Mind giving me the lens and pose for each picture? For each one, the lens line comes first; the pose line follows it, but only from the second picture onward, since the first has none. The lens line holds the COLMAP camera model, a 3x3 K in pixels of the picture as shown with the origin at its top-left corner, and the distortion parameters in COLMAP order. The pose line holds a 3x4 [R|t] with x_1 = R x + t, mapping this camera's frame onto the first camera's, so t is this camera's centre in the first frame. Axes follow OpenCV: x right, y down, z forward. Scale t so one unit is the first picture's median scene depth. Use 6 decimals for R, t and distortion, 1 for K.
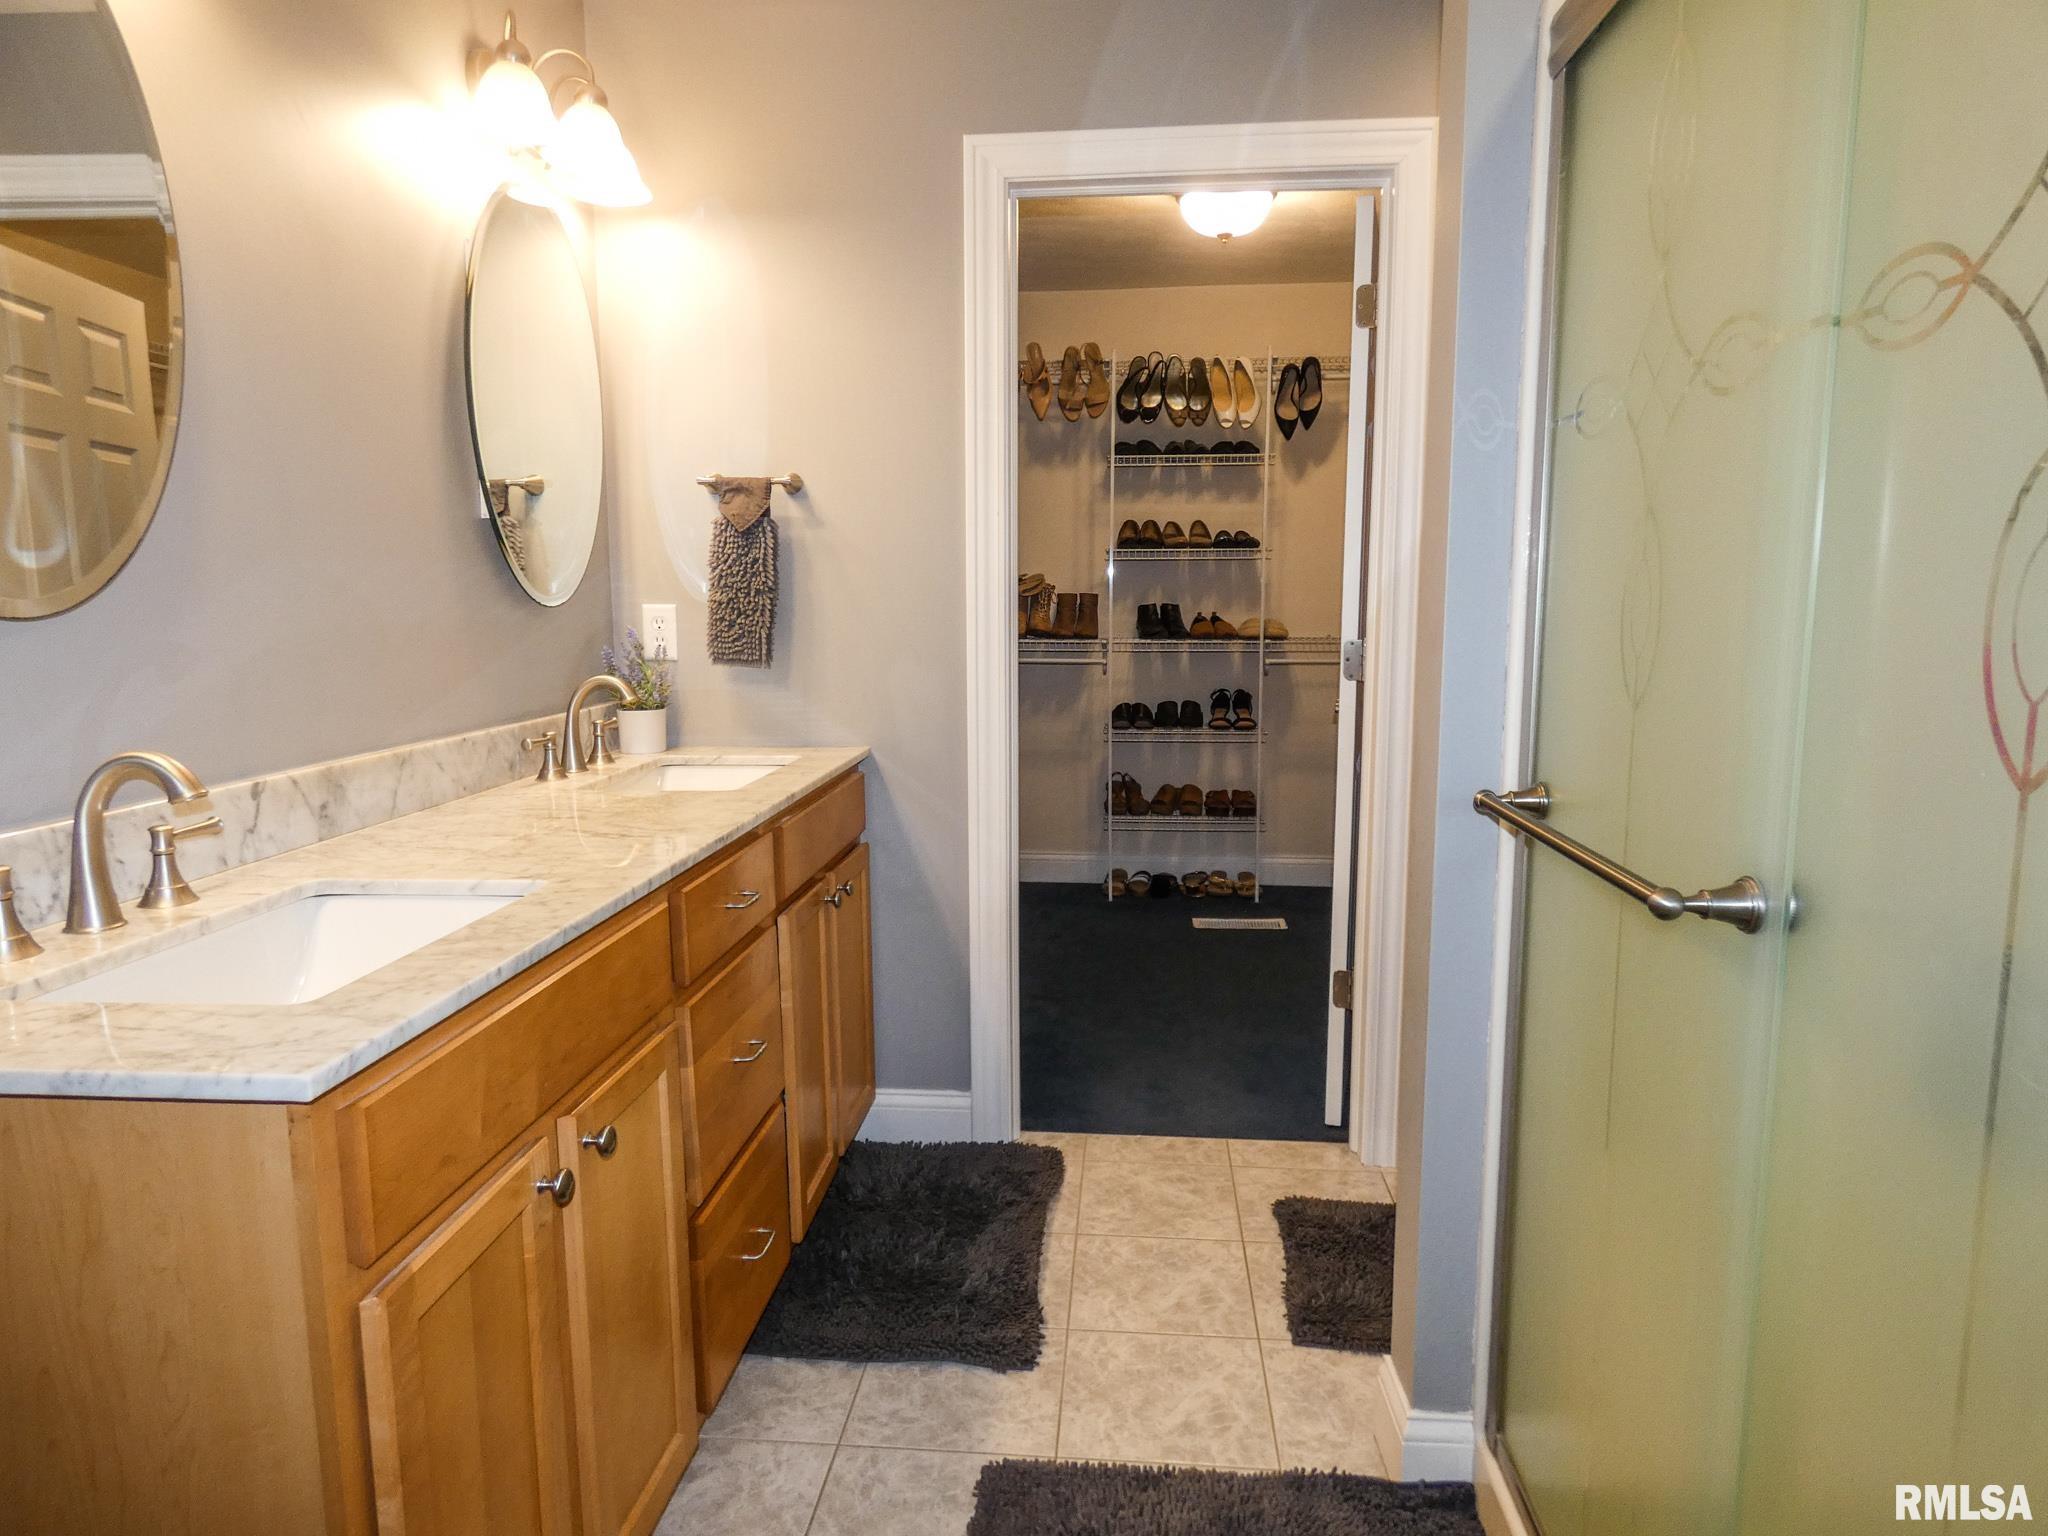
lens RADIAL K [[1241.8, 0, 1024.0], [0, 1241.8, 768.0], [0, 0, 1]] dist [-0.011791, -0.001328]
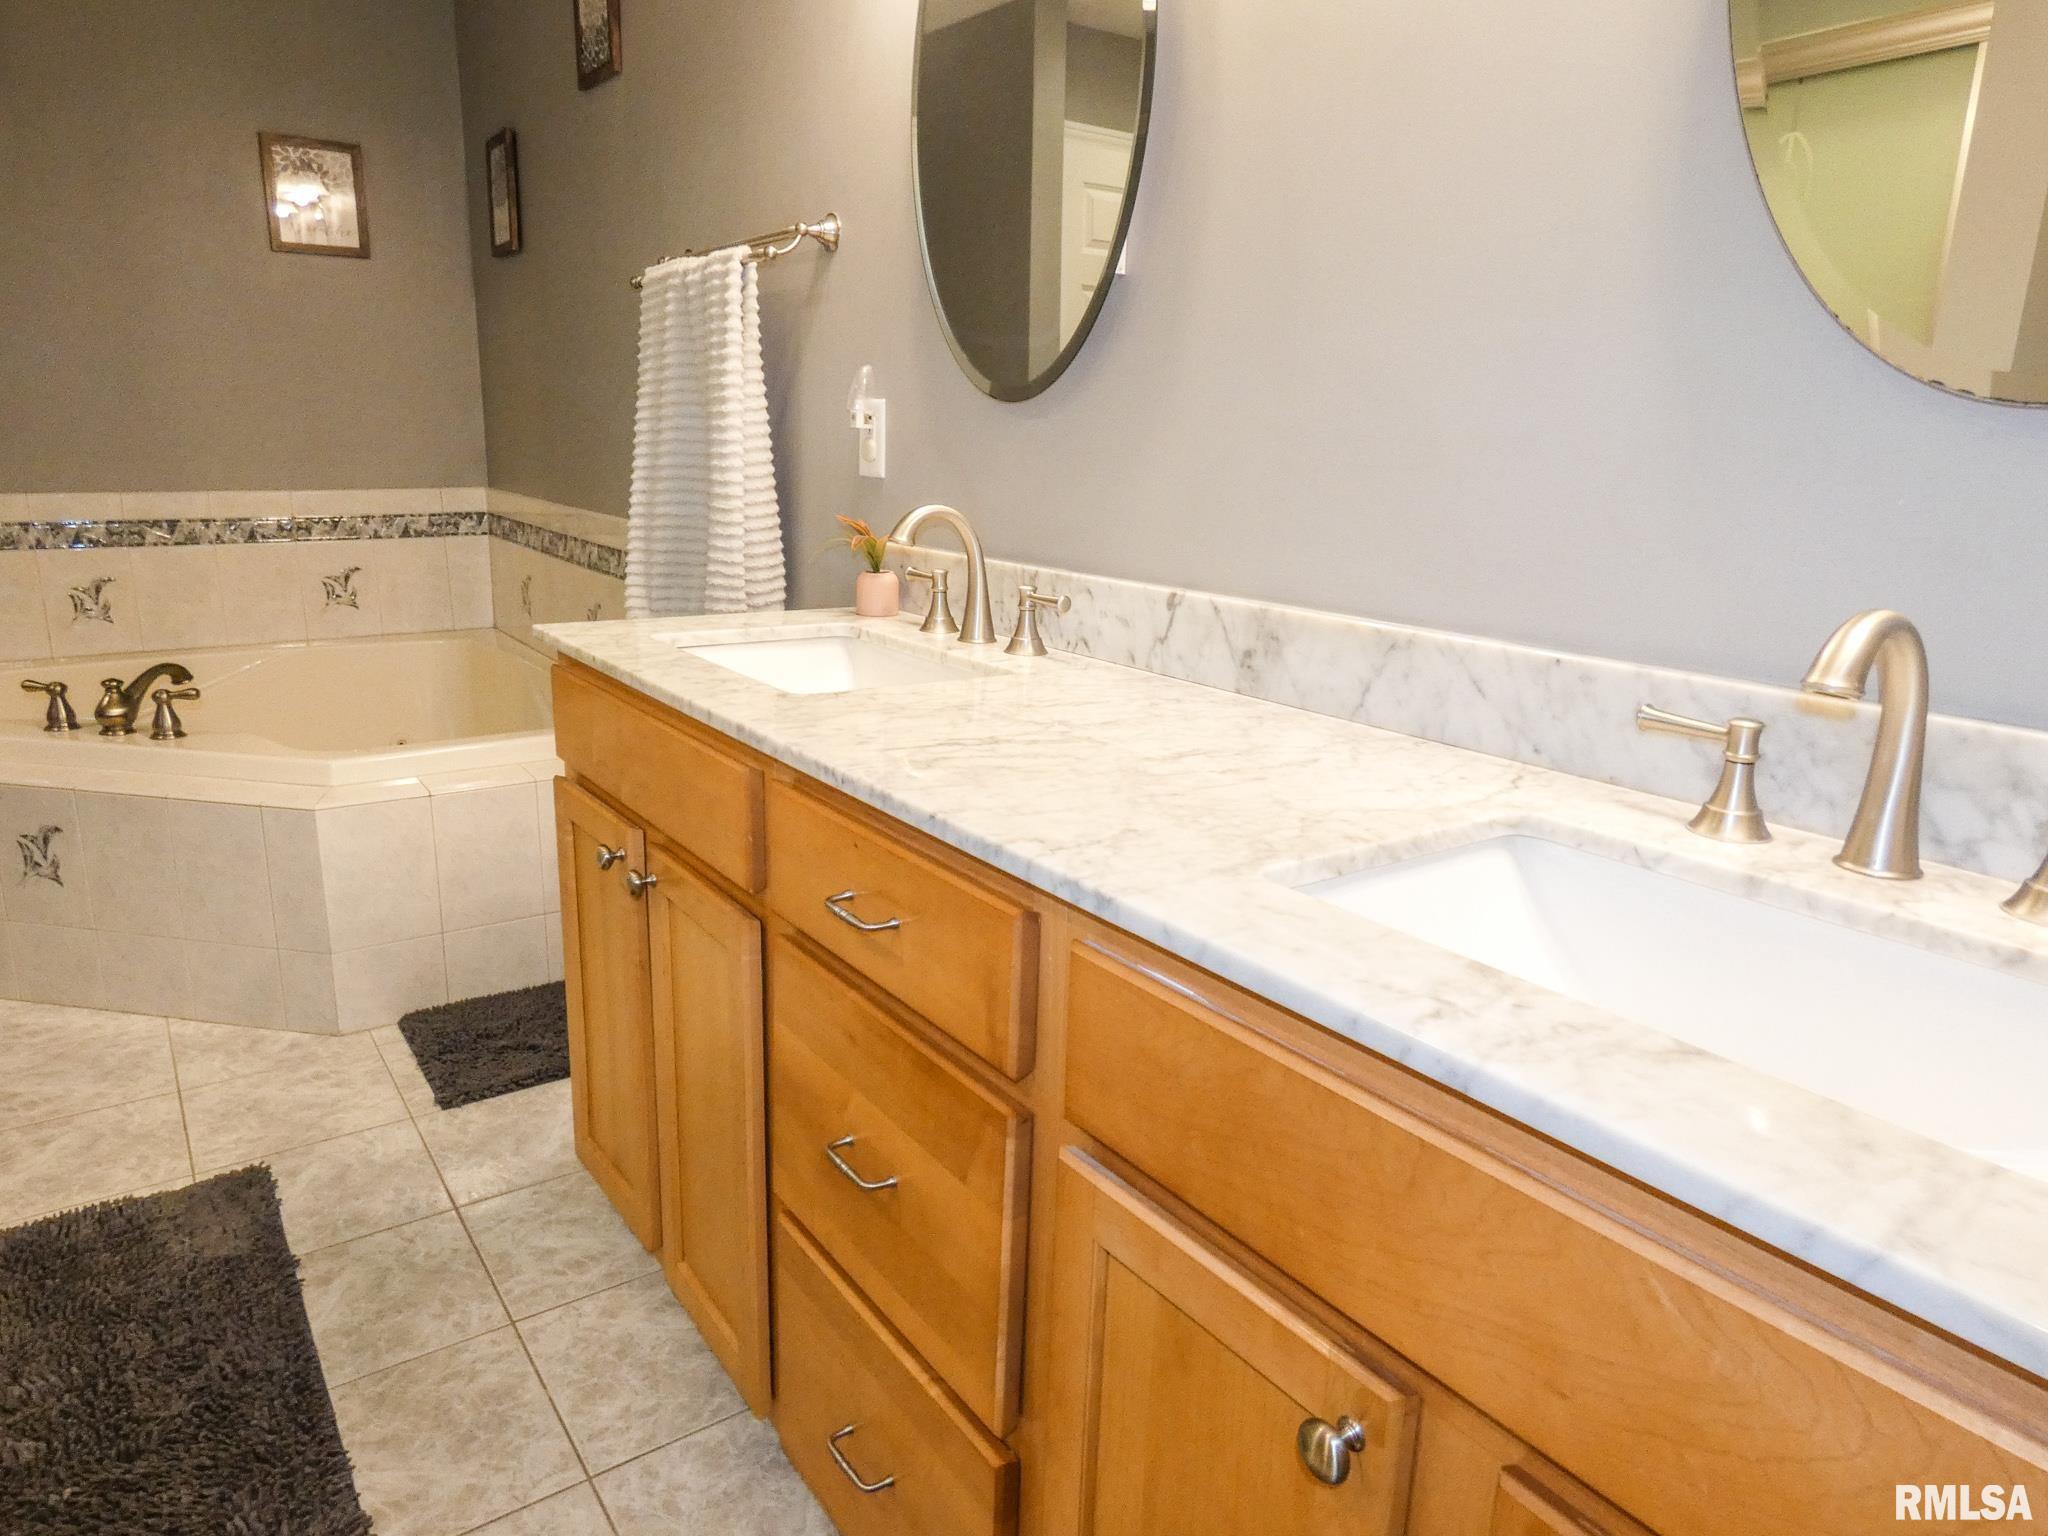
lens RADIAL K [[1241.8, 0, 1024.0], [0, 1241.8, 768.0], [0, 0, 1]] dist [-0.011791, -0.001328]
pose [[-0.746814, 0.160210, -0.645447, 0.076139], [-0.115993, 0.924293, 0.363633, -0.177399], [0.654840, 0.346433, -0.671691, 1.477194]]
